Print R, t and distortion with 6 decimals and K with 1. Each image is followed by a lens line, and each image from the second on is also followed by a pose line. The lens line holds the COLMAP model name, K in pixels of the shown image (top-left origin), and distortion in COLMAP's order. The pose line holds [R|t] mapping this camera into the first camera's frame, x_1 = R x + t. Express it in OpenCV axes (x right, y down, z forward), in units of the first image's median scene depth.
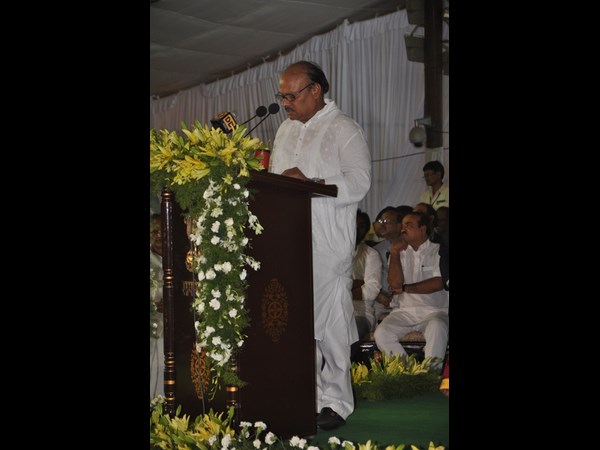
lens RADIAL K [[1868.2, 0, 300.0], [0, 1868.2, 225.0], [0, 0, 1]] dist [1.455077, 0.251881]
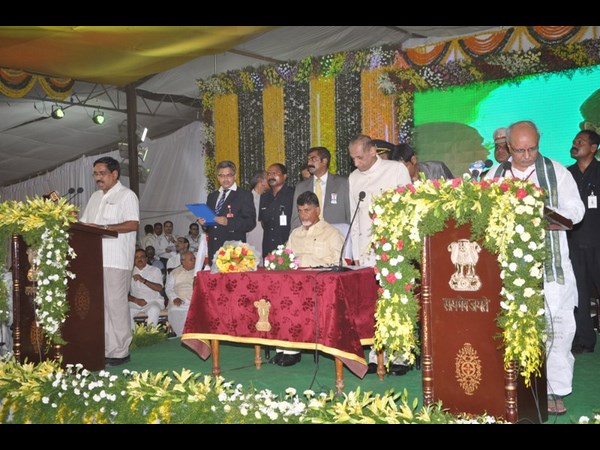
lens RADIAL K [[902.5, 0, 300.0], [0, 902.5, 225.0], [0, 0, 1]] dist [0.156132, 0.597113]
pose [[0.962730, -0.006877, 0.270378, -0.050326], [0.017385, 0.999183, -0.036488, 0.008567], [-0.269906, 0.039829, 0.962063, 0.109338]]
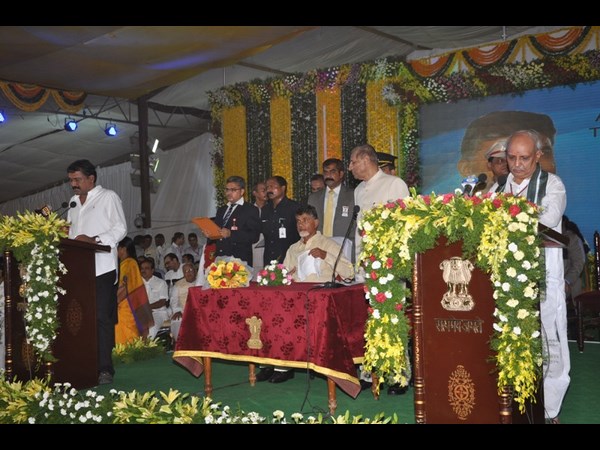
lens RADIAL K [[873.0, 0, 300.0], [0, 873.0, 225.0], [0, 0, 1]] dist [0.127315, 0.597151]
pose [[0.967372, -0.007909, 0.253238, -0.018733], [0.019703, 0.998834, -0.044073, -0.000300], [-0.252595, 0.047625, 0.966399, 0.145492]]
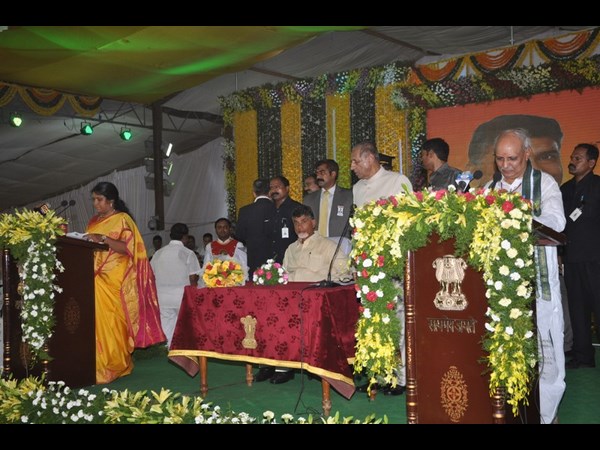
lens RADIAL K [[849.1, 0, 300.0], [0, 849.1, 225.0], [0, 0, 1]] dist [0.111022, 0.581208]
pose [[0.972321, -0.002015, 0.233640, 0.006521], [0.014117, 0.998643, -0.050138, 0.004261], [-0.233222, 0.052048, 0.971030, 0.168852]]
